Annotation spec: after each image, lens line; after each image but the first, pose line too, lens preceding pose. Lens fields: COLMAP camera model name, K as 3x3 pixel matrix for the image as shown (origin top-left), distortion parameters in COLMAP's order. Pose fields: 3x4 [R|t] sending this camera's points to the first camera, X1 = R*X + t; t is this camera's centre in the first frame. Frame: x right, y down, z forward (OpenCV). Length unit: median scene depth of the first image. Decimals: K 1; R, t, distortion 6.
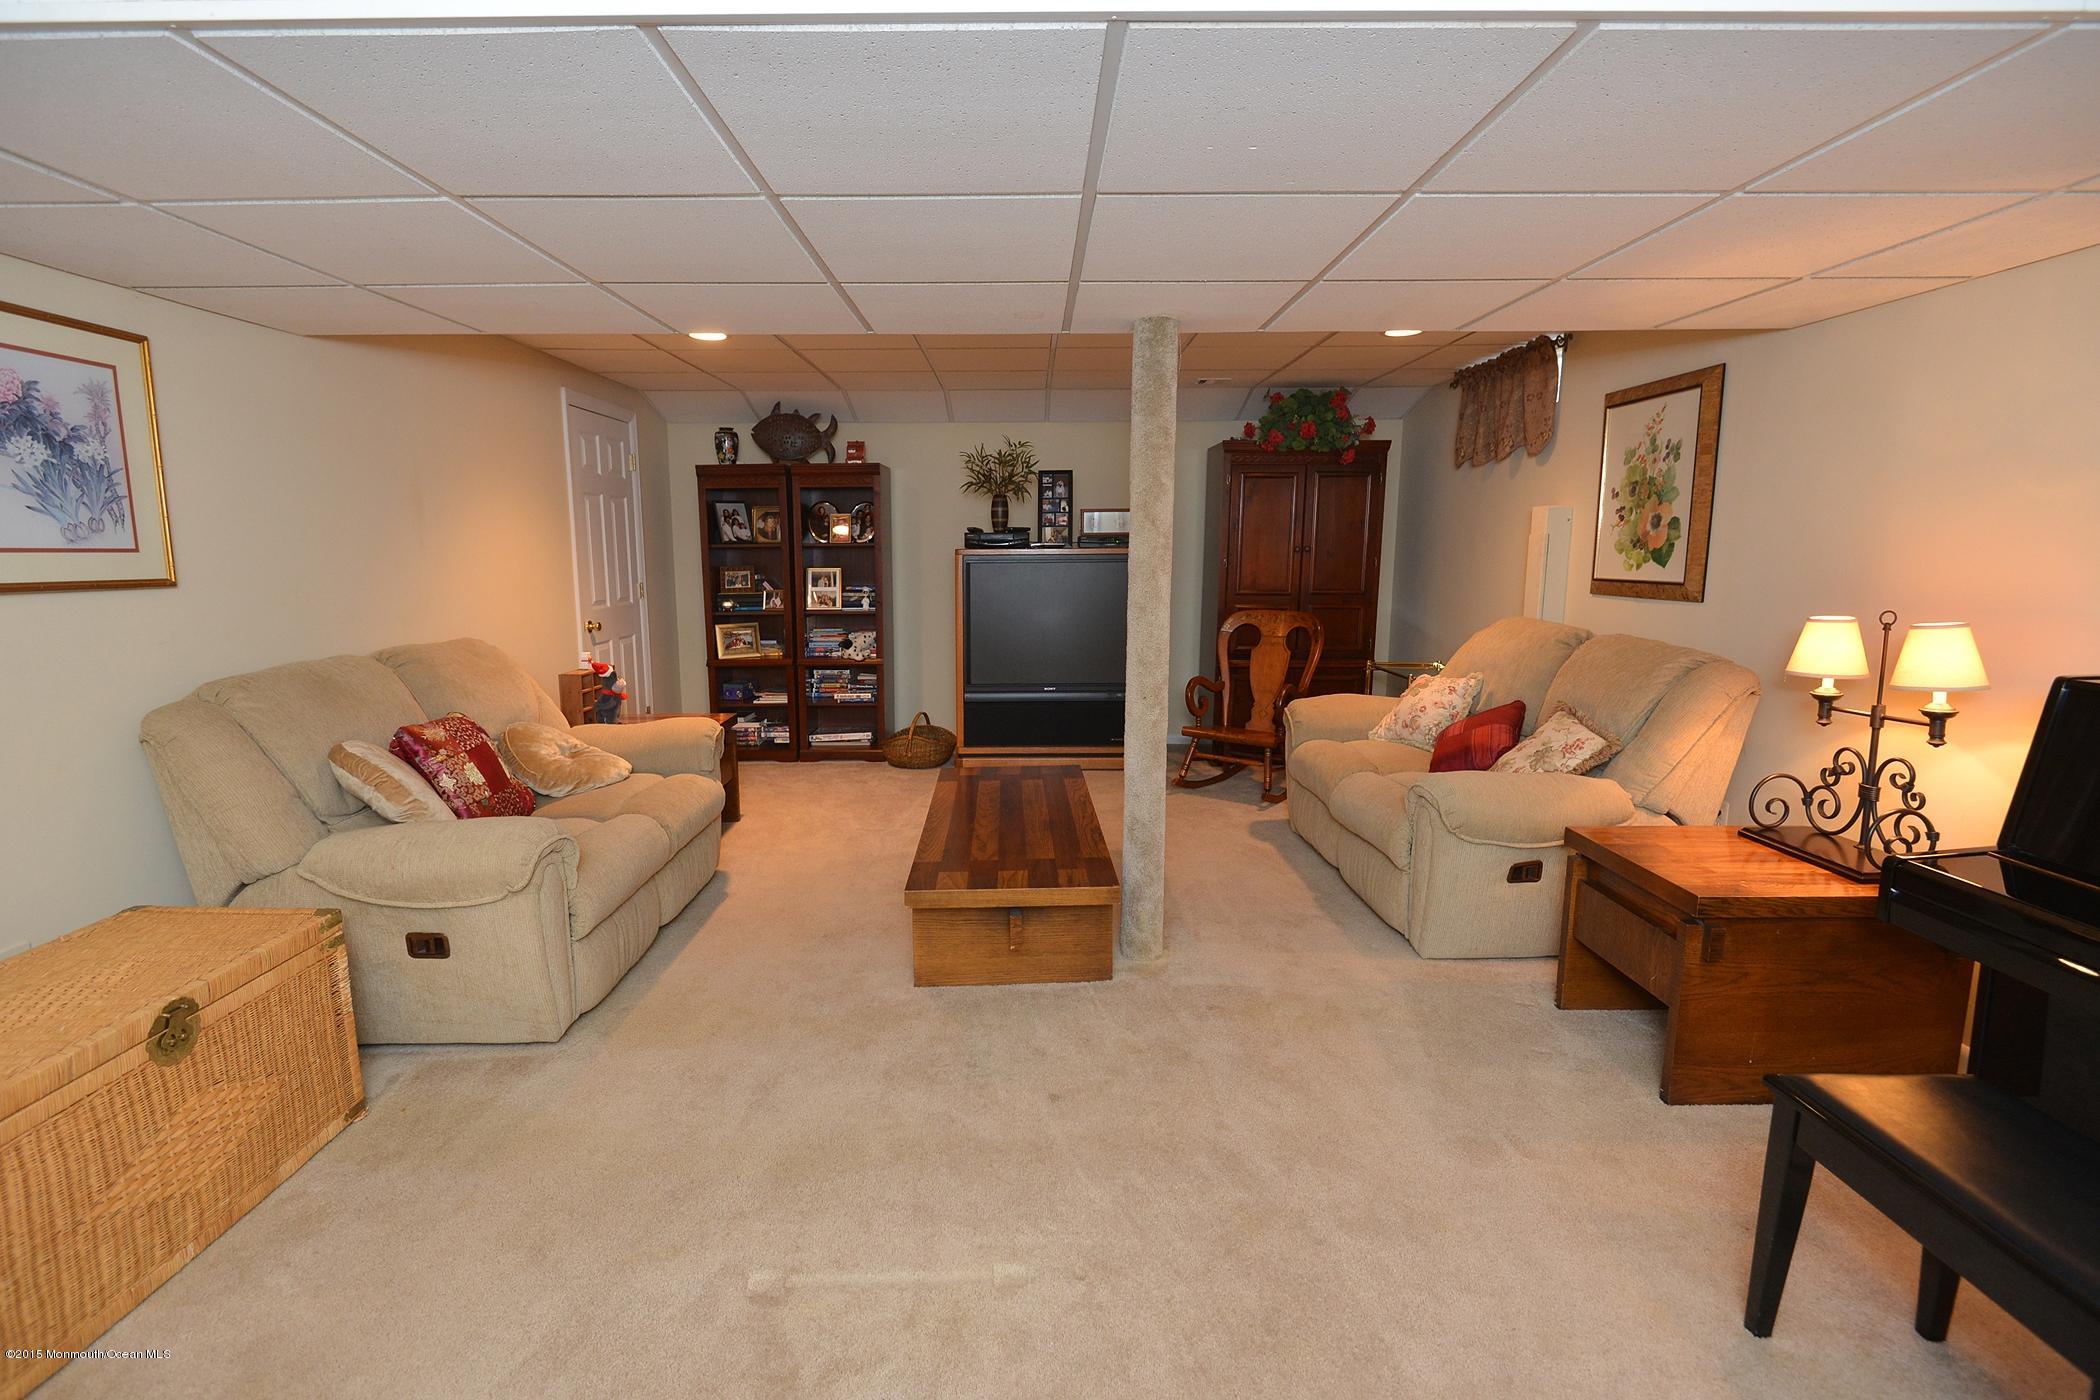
lens RADIAL K [[979.0, 0, 1016.8], [0, 979.0, 696.7], [0, 0, 1]] dist [0.018618, -0.013822]
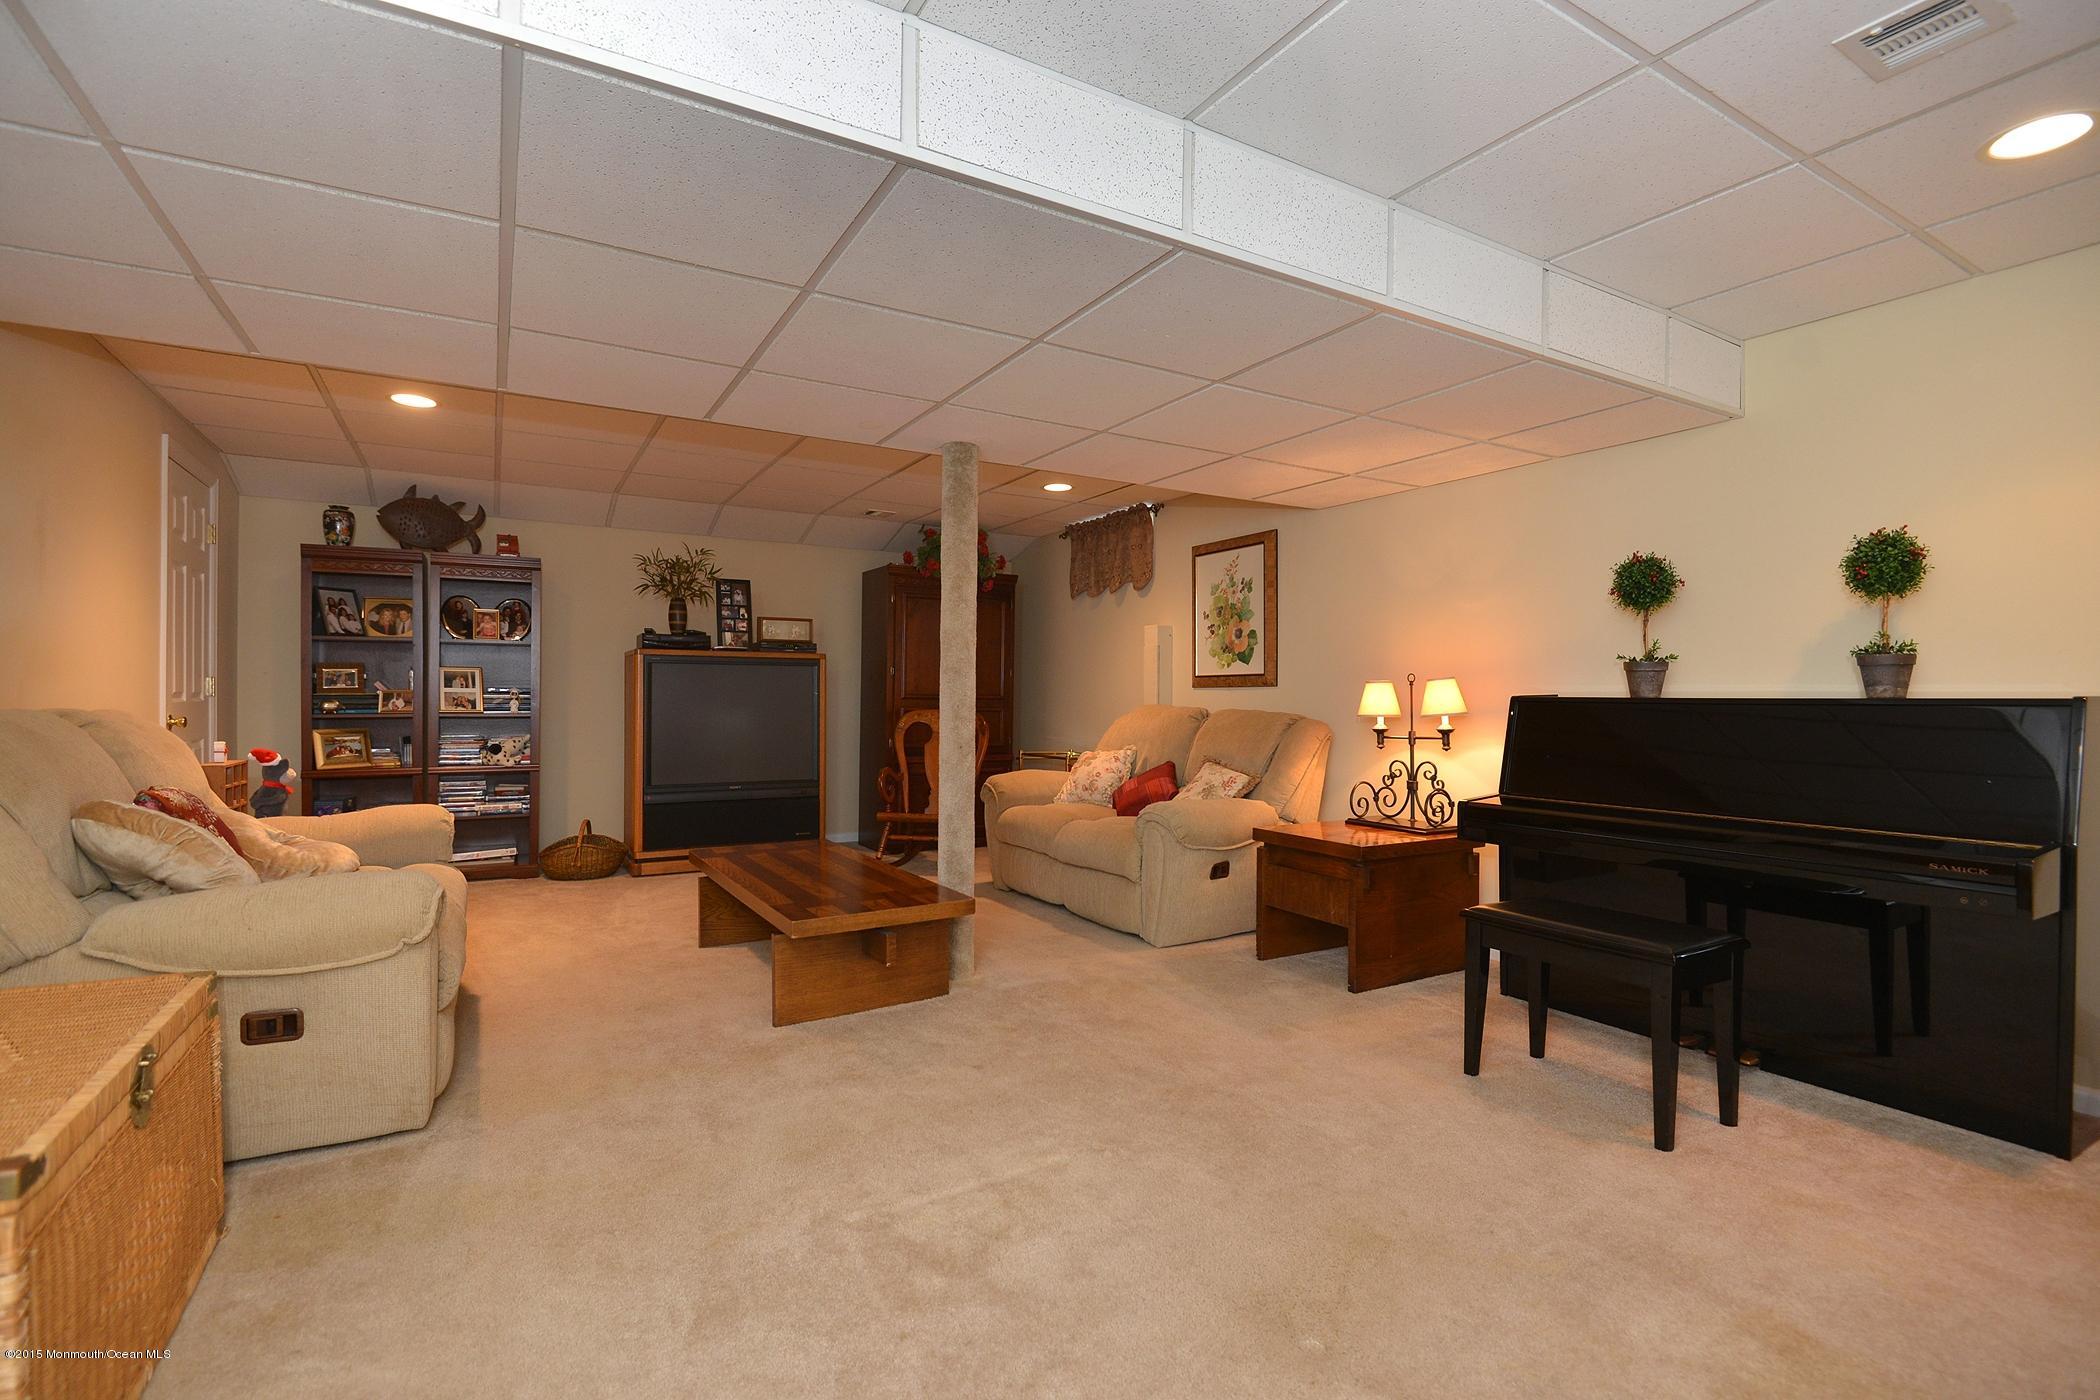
lens RADIAL K [[965.2, 0, 1050.0], [0, 965.2, 700.0], [0, 0, 1]] dist [-0.002322, -0.000699]
pose [[0.864106, 0.011252, 0.503184, -0.276677], [0.063186, 0.989415, -0.130634, 0.078940], [-0.499328, 0.144676, 0.854249, -0.047376]]
